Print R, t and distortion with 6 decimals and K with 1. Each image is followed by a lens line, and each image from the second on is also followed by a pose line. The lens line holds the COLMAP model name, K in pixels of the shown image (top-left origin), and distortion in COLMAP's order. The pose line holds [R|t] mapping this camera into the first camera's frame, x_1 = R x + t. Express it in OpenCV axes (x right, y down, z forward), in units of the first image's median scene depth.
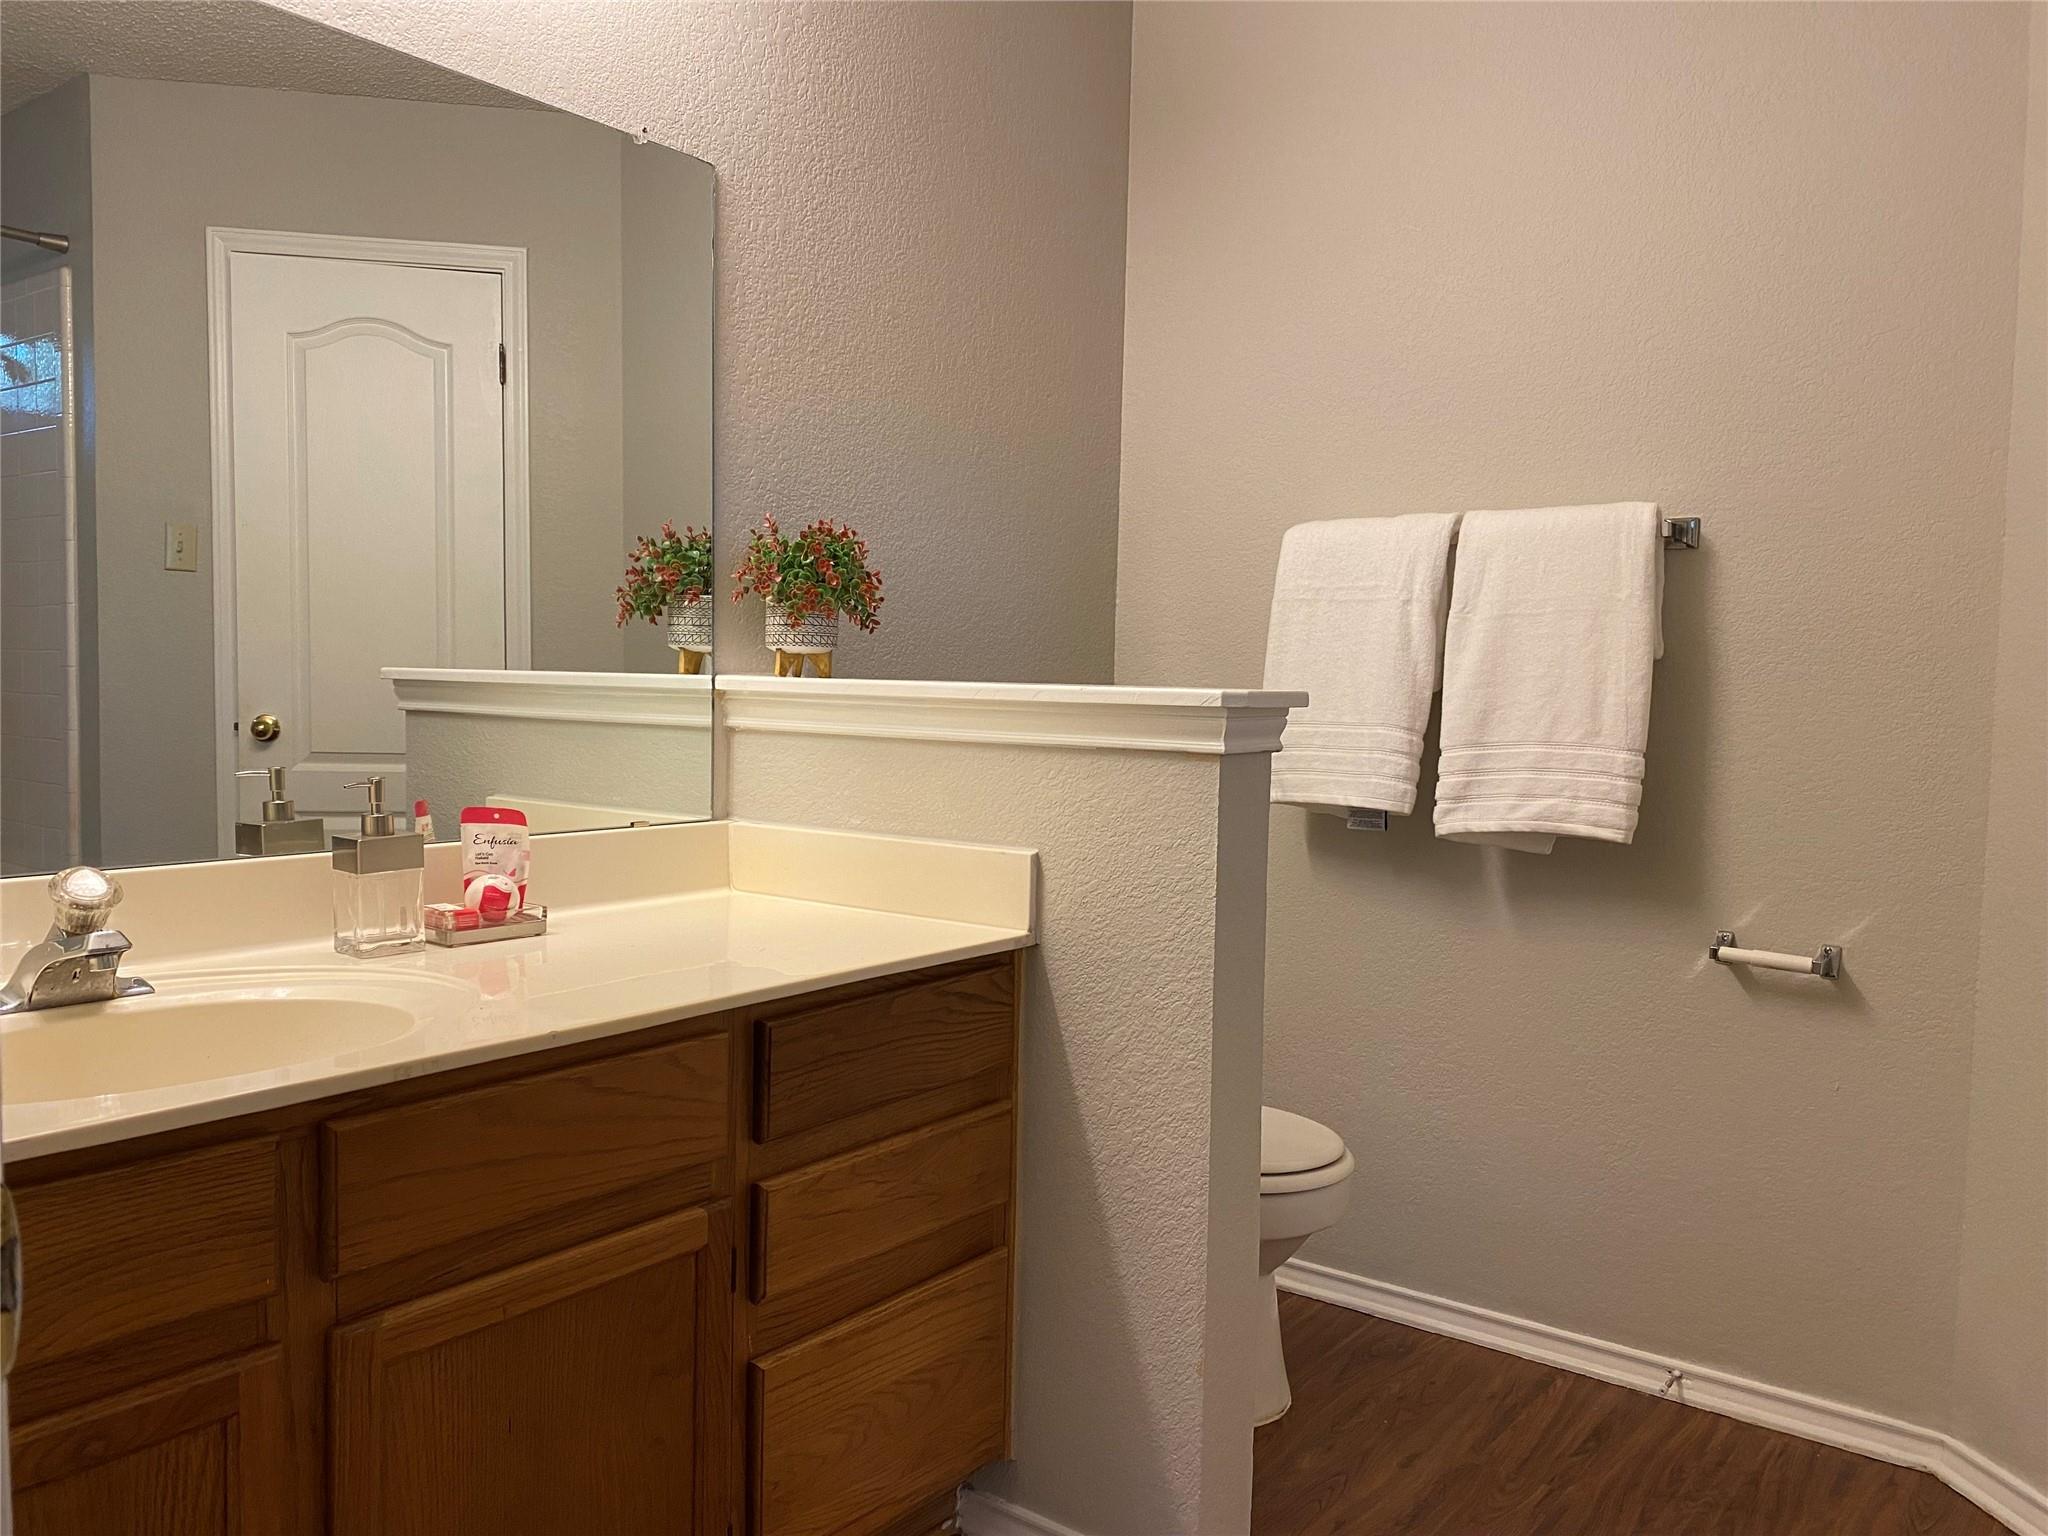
lens RADIAL K [[1566.2, 0, 1024.1], [0, 1566.2, 768.1], [0, 0, 1]] dist [0.032186, -0.053531]
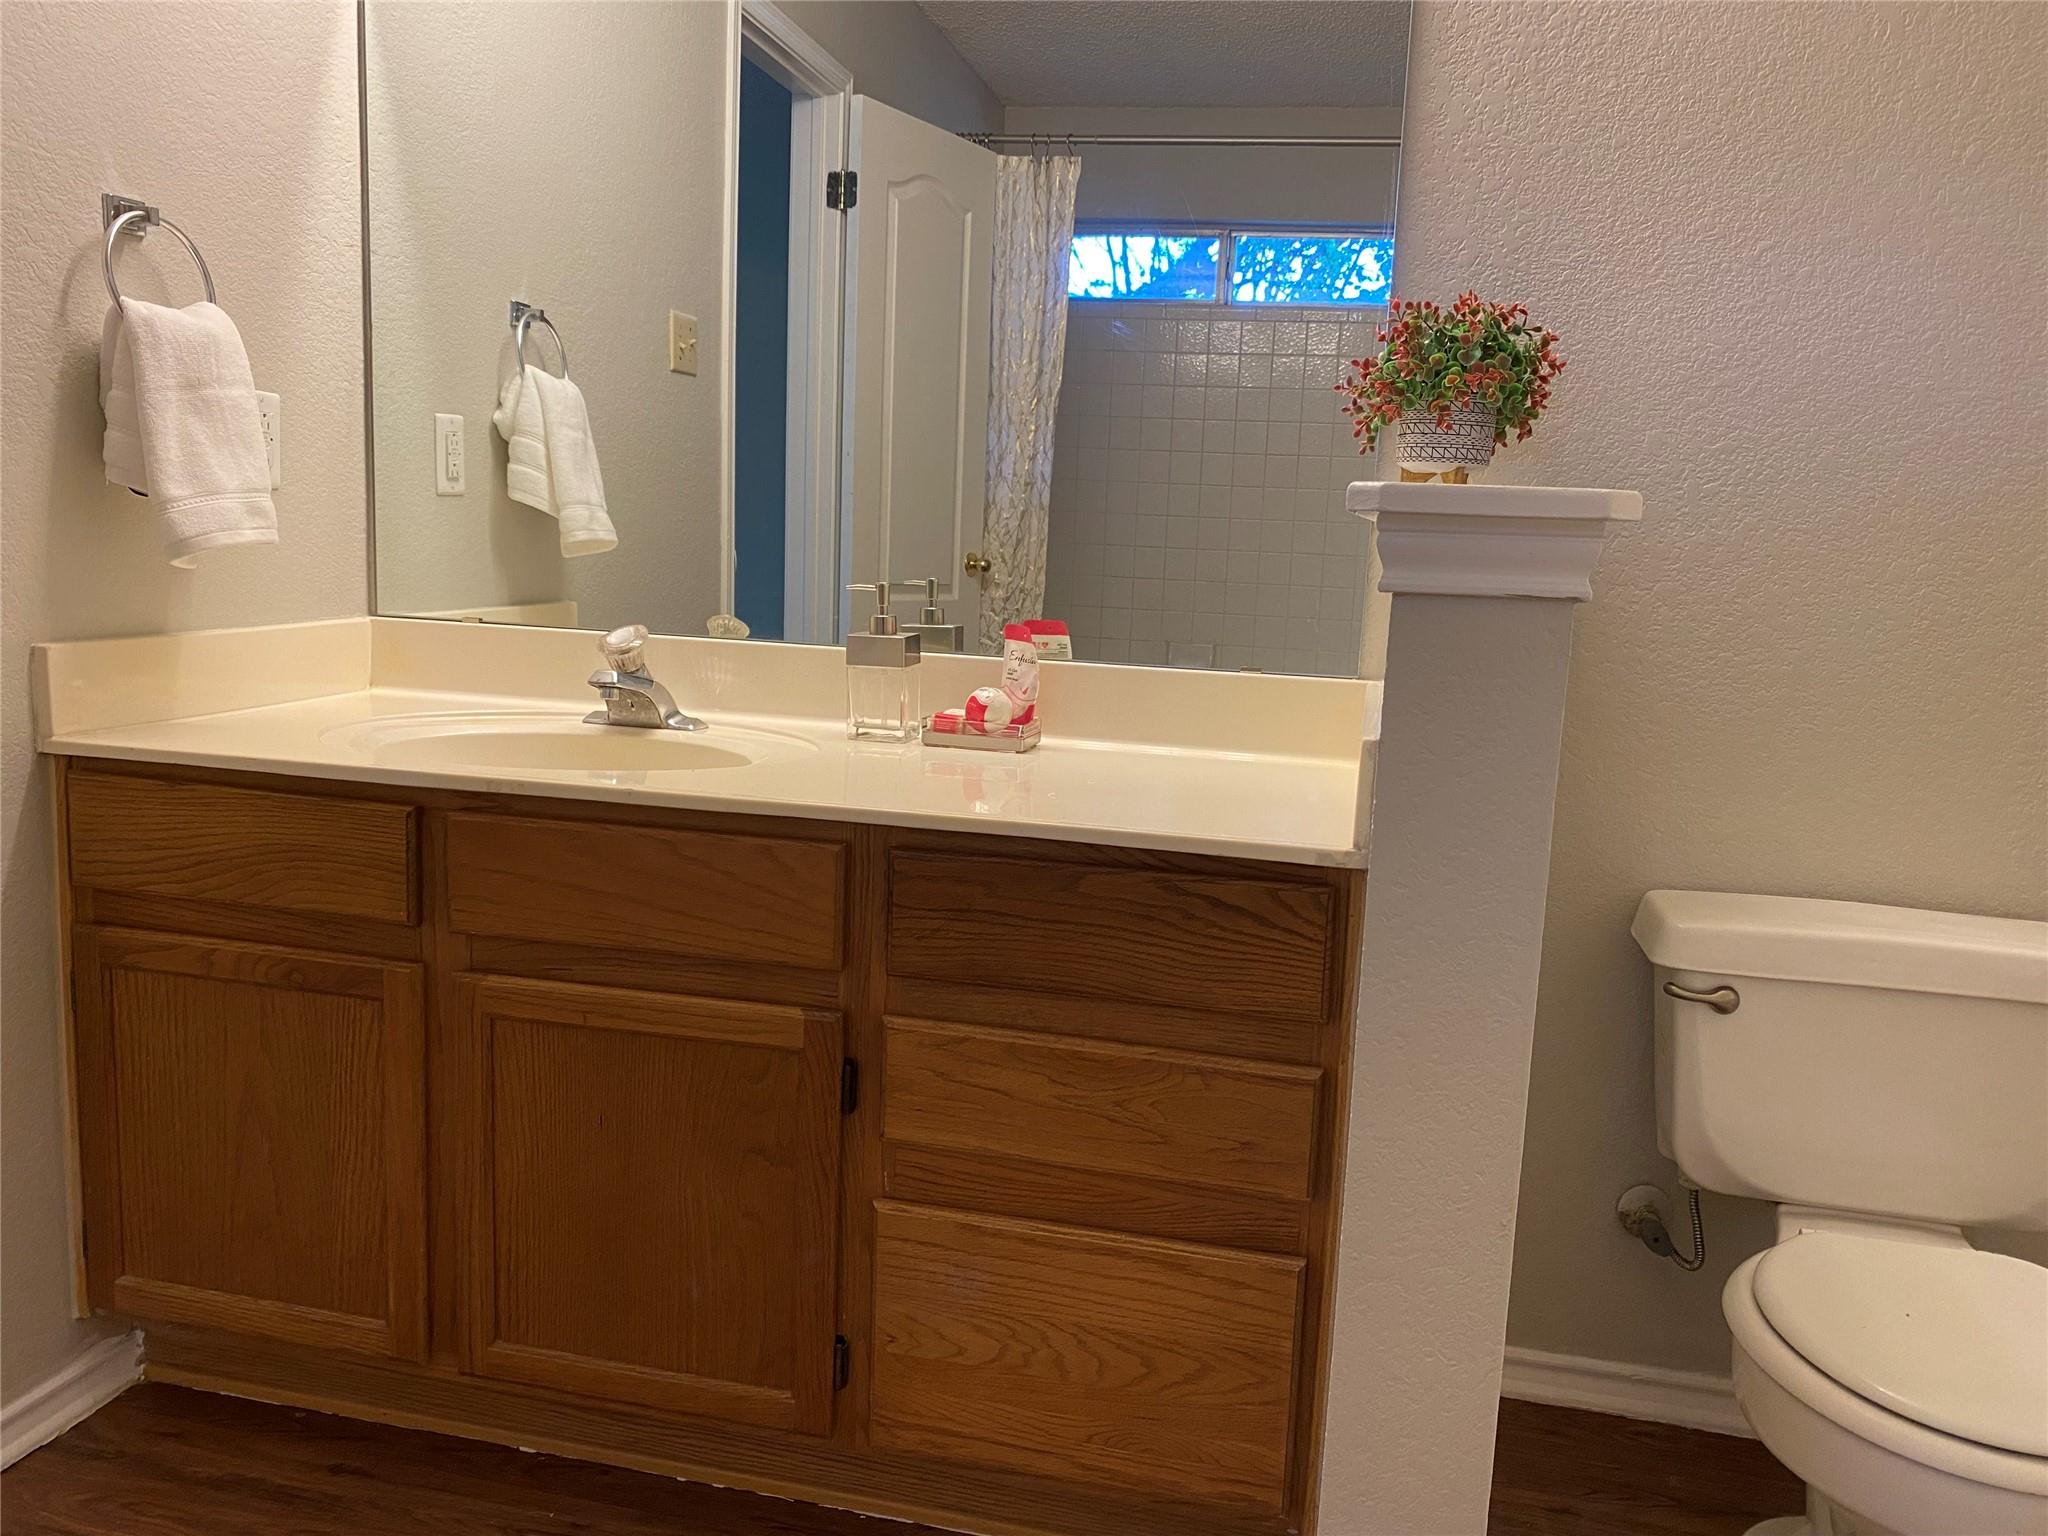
lens RADIAL K [[1566.2, 0, 1020.8], [0, 1566.2, 758.5], [0, 0, 1]] dist [0.032186, -0.053531]
pose [[0.403788, 0.133917, -0.904998, 0.665436], [-0.086941, 0.990368, 0.107759, 0.001832], [0.910712, 0.035170, 0.411542, 0.651832]]
